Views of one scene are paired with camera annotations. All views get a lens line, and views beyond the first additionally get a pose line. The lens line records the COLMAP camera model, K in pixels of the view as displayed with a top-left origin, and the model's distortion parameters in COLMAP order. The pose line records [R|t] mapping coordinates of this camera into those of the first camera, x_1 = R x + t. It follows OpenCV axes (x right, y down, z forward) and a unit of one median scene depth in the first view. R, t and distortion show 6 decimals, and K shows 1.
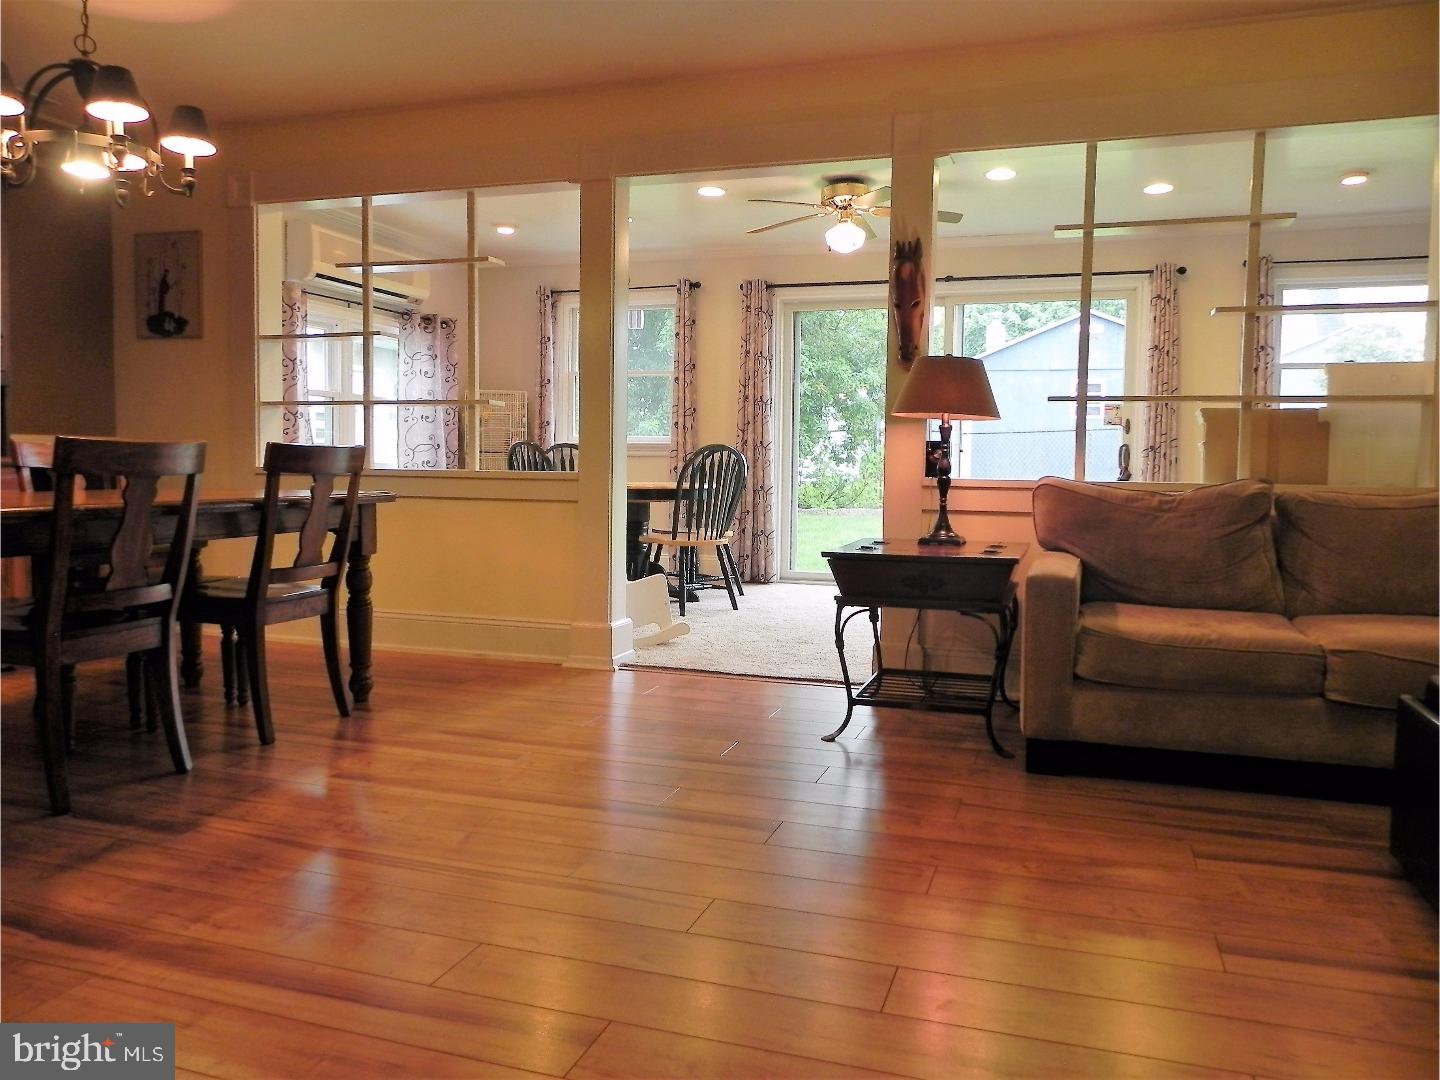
lens RADIAL K [[1088.1, 0, 720.4], [0, 1088.1, 535.3], [0, 0, 1]] dist [-0.011037, 0.005885]
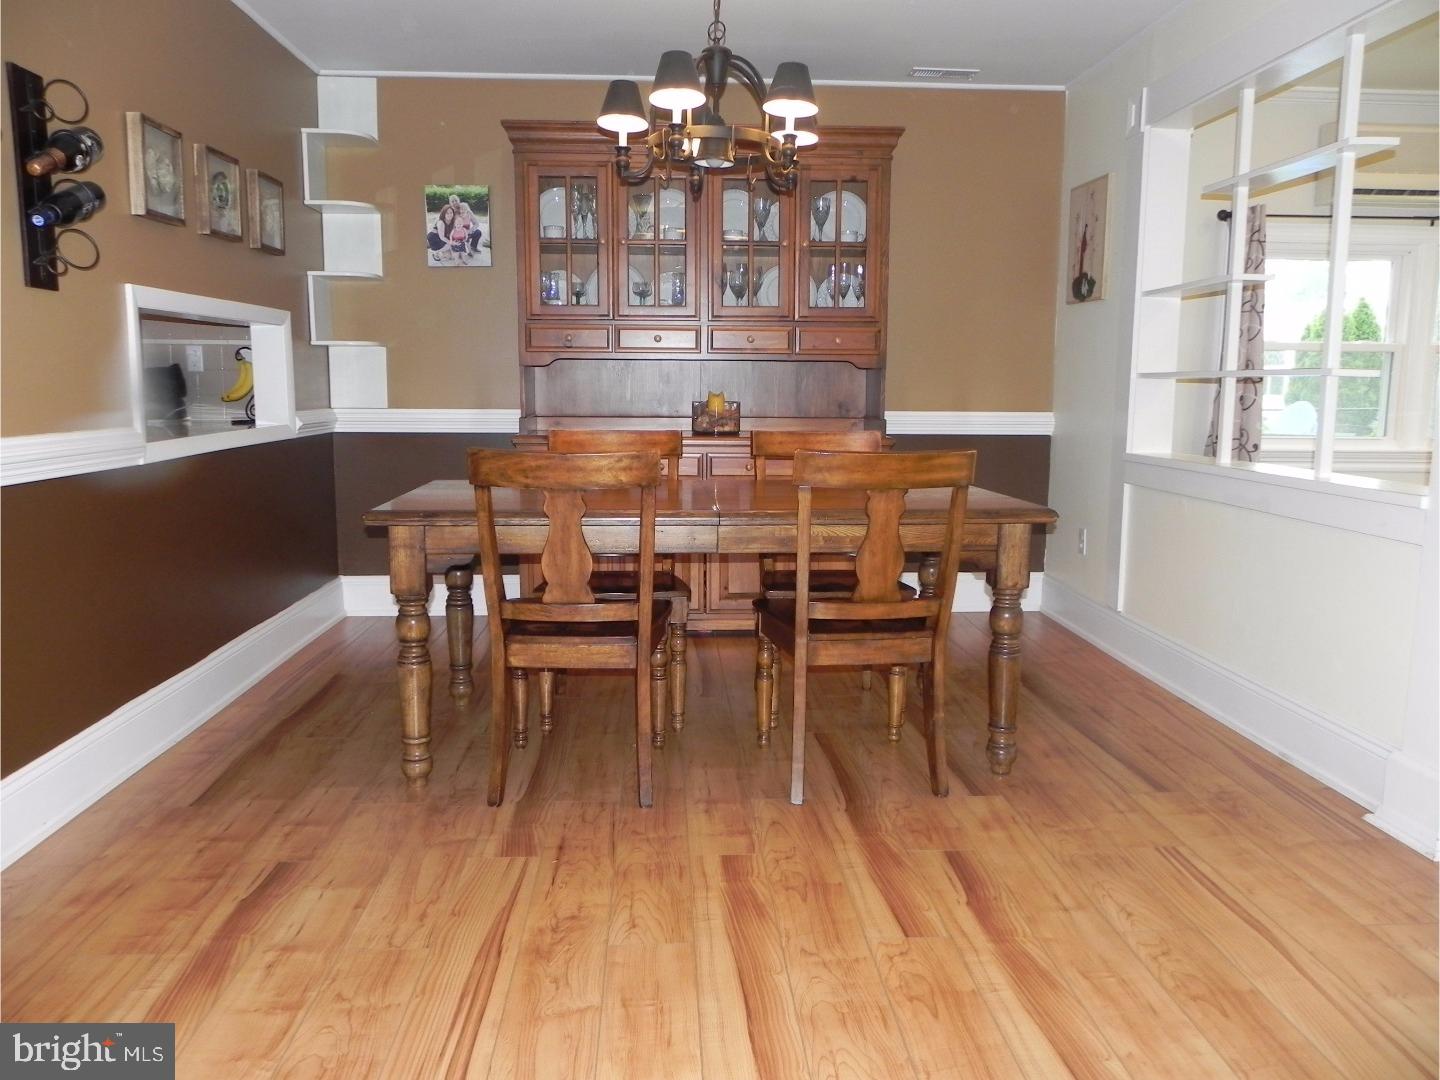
lens RADIAL K [[1088.1, 0, 722.7], [0, 1088.1, 542.9], [0, 0, 1]] dist [-0.011037, 0.005885]
pose [[0.373125, 0.125982, -0.919188, 0.149534], [-0.065928, 0.991834, 0.109176, -0.043062], [0.925436, 0.019864, 0.378383, 0.263769]]
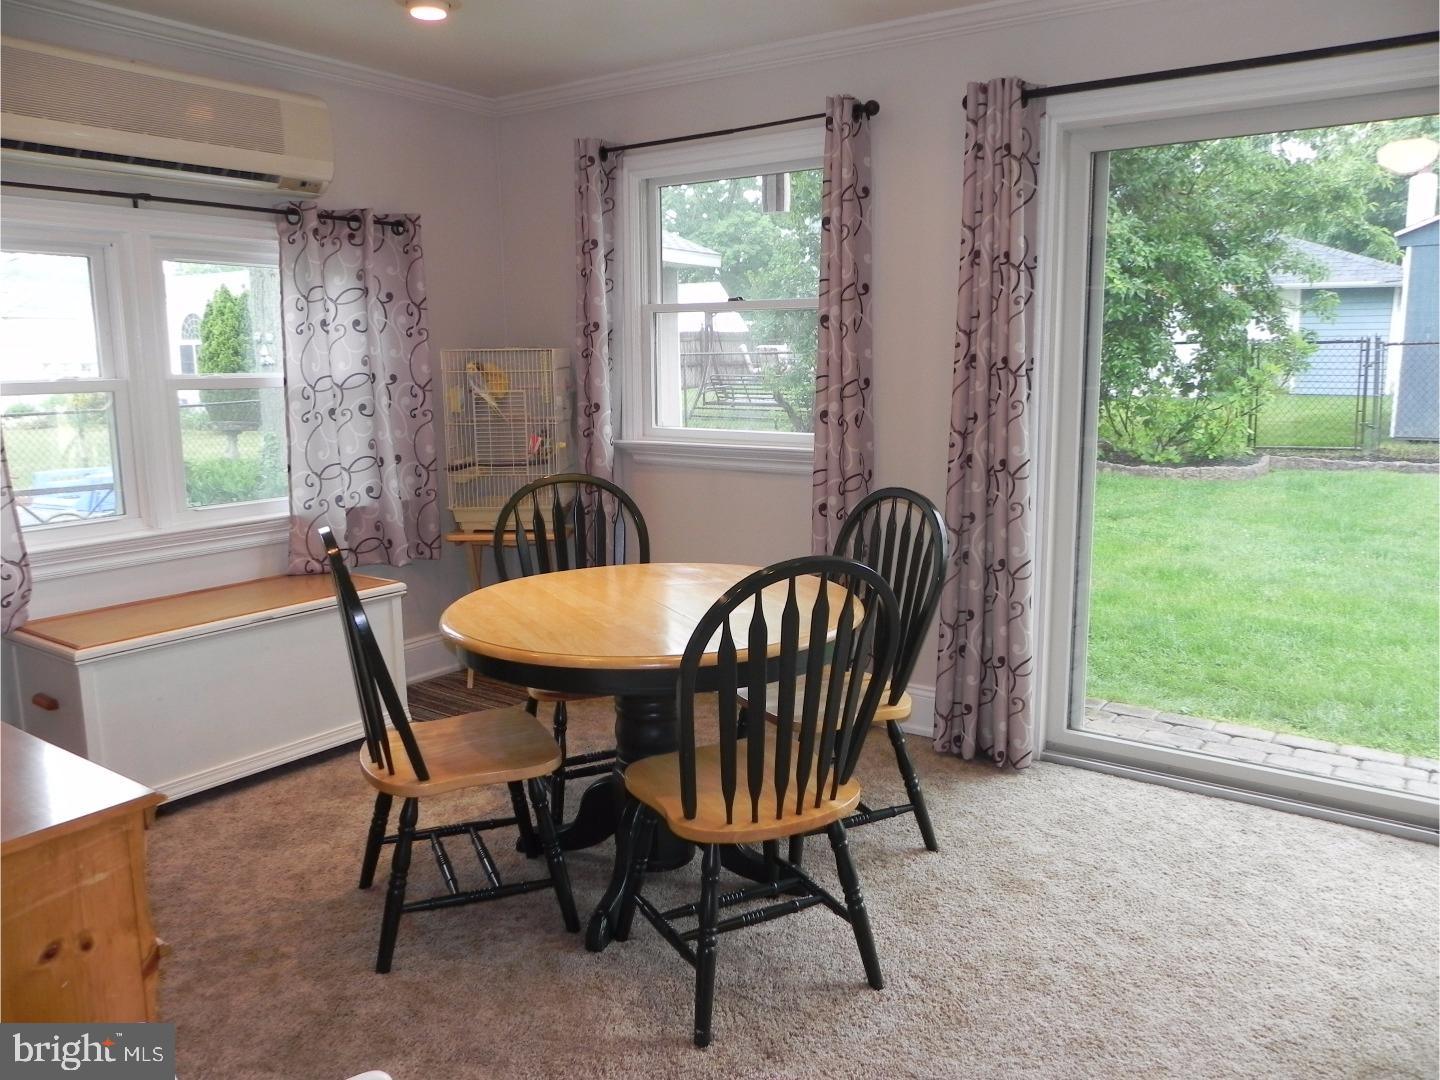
lens RADIAL K [[1088.1, 0, 717.8], [0, 1088.1, 531.2], [0, 0, 1]] dist [-0.011037, 0.005885]
pose [[0.957250, 0.024345, -0.288236, 0.053521], [0.003474, 0.995413, 0.095611, -0.098569], [0.289242, -0.092525, 0.952774, 0.537665]]
